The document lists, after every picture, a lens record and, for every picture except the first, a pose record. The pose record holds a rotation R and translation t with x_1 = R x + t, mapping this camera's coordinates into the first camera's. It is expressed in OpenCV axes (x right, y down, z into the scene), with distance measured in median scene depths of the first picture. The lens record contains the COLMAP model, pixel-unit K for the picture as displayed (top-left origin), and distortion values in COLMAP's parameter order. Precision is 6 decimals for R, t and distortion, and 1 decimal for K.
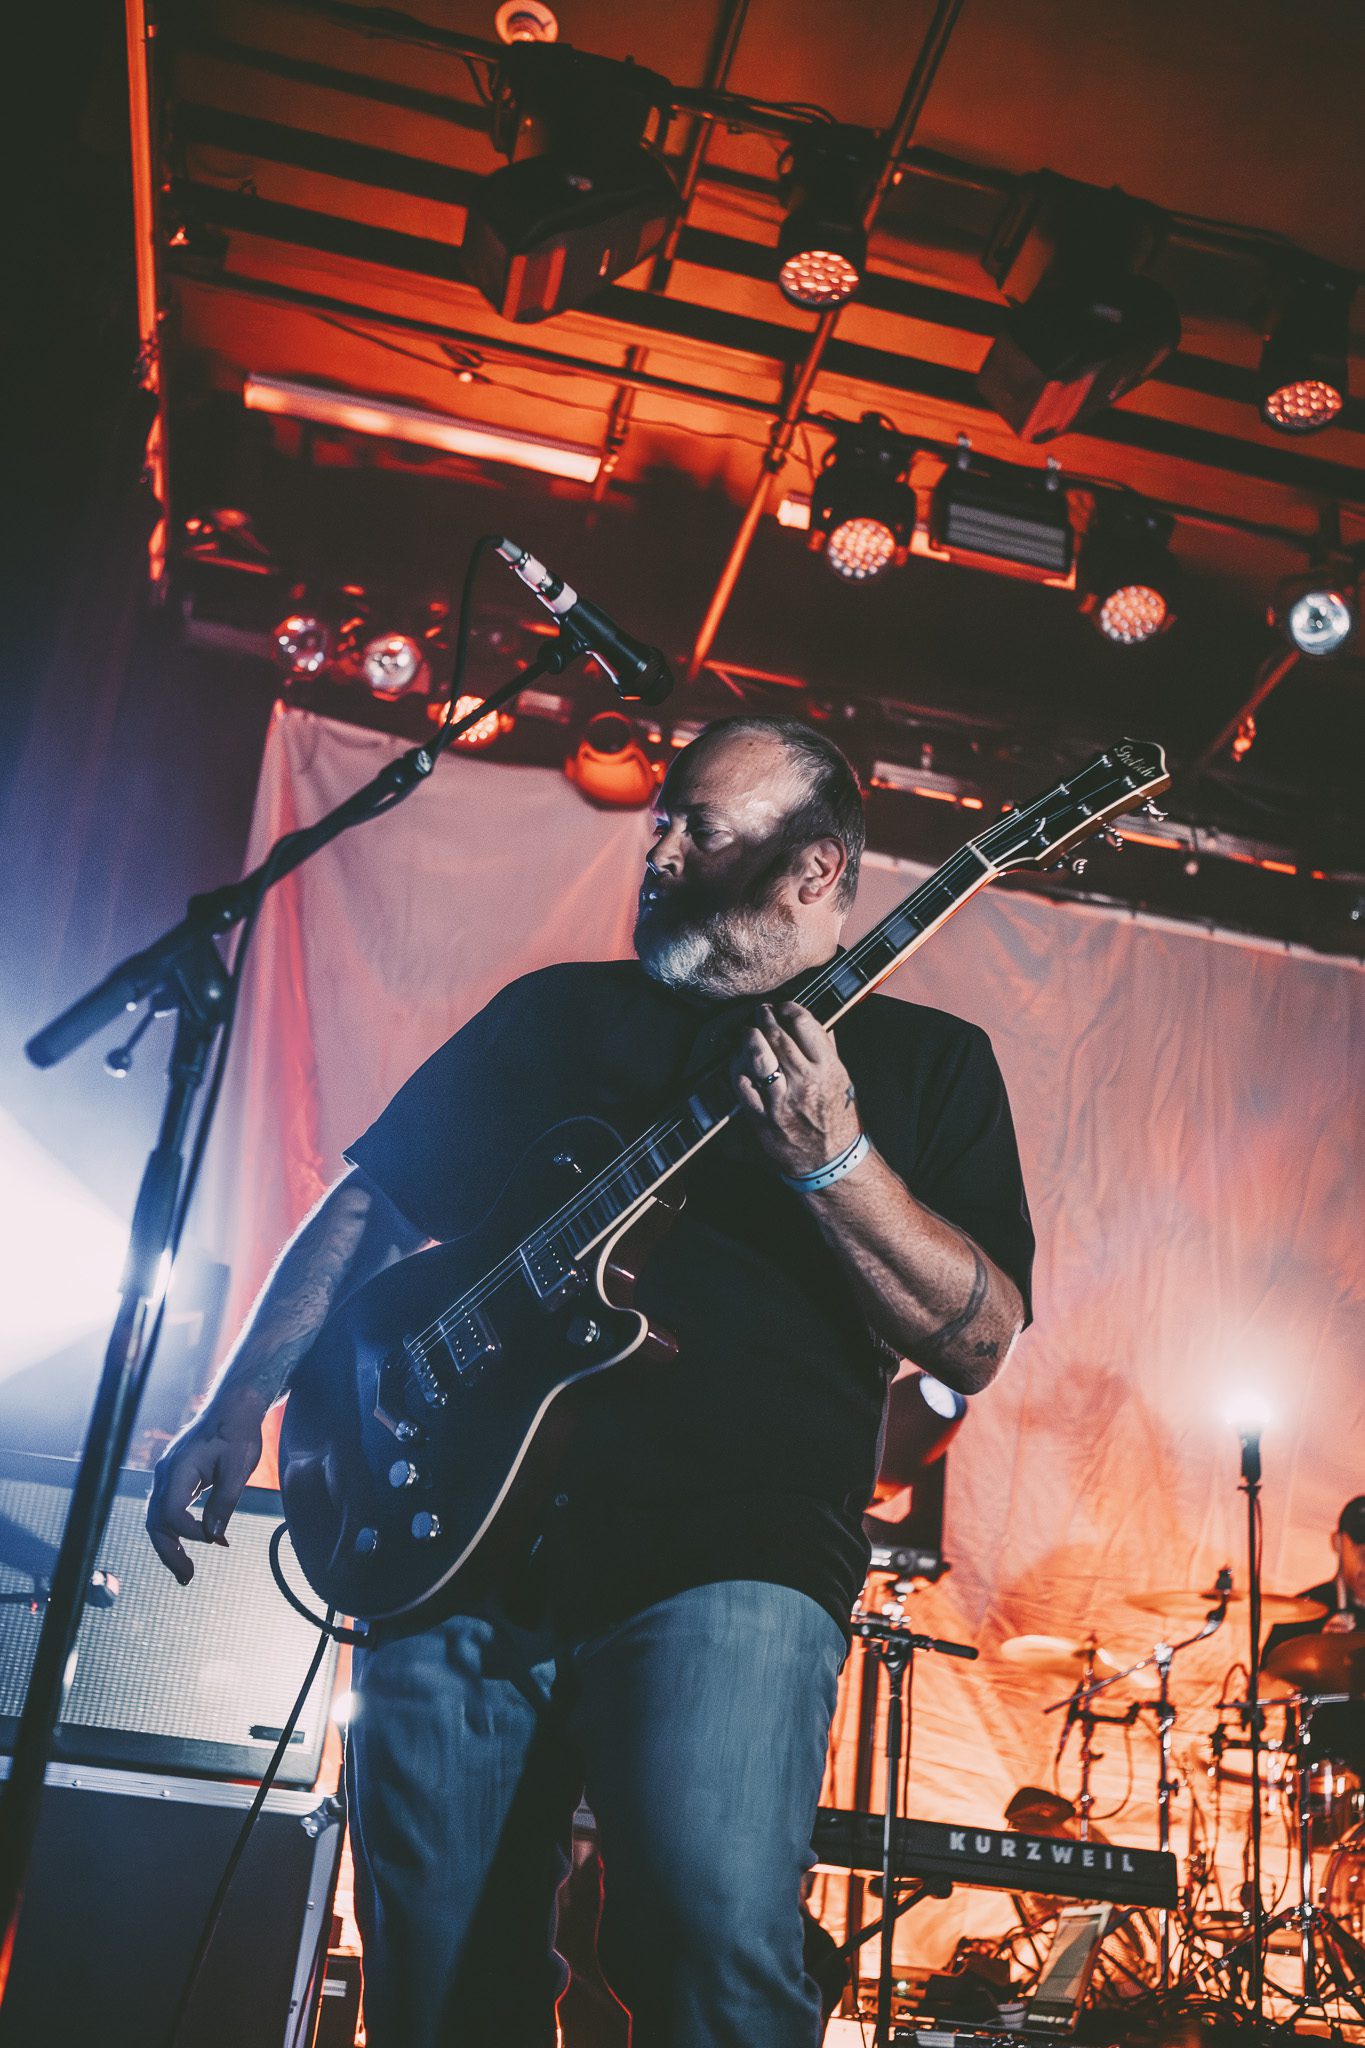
lens RADIAL K [[2053.1, 0, 682.5], [0, 2053.1, 1024.0], [0, 0, 1]] dist [-0.016774, -0.001994]
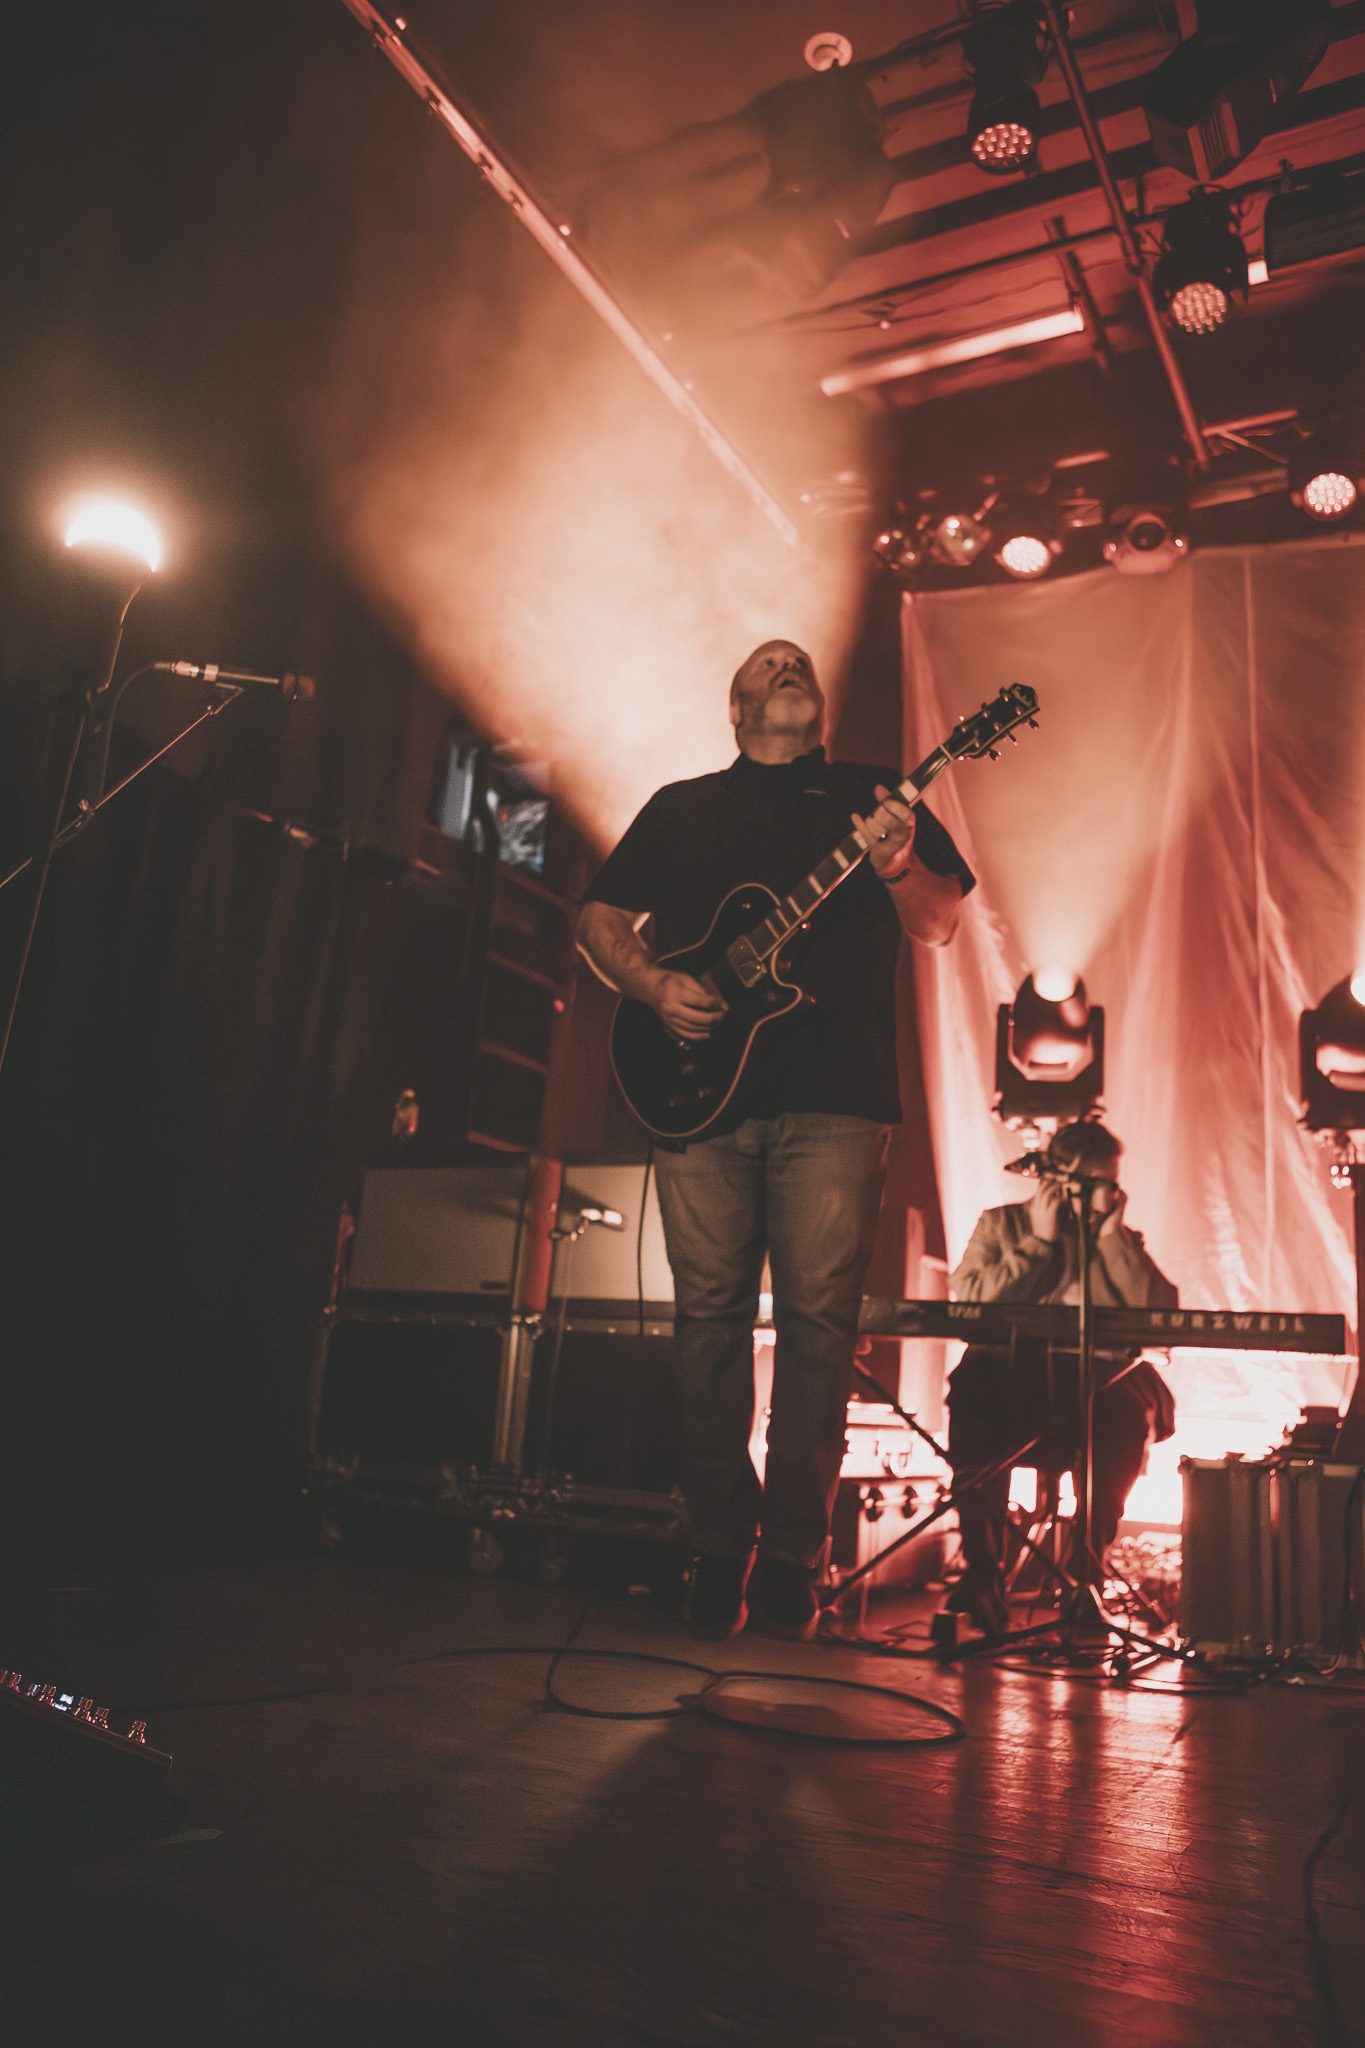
lens RADIAL K [[1537.8, 0, 682.5], [0, 1537.8, 1024.0], [0, 0, 1]] dist [-0.065604, 0.001836]
pose [[0.766233, -0.201632, -0.610108, 0.431008], [0.275563, 0.960860, 0.028529, 0.087126], [0.580476, -0.189983, 0.791805, 0.075173]]
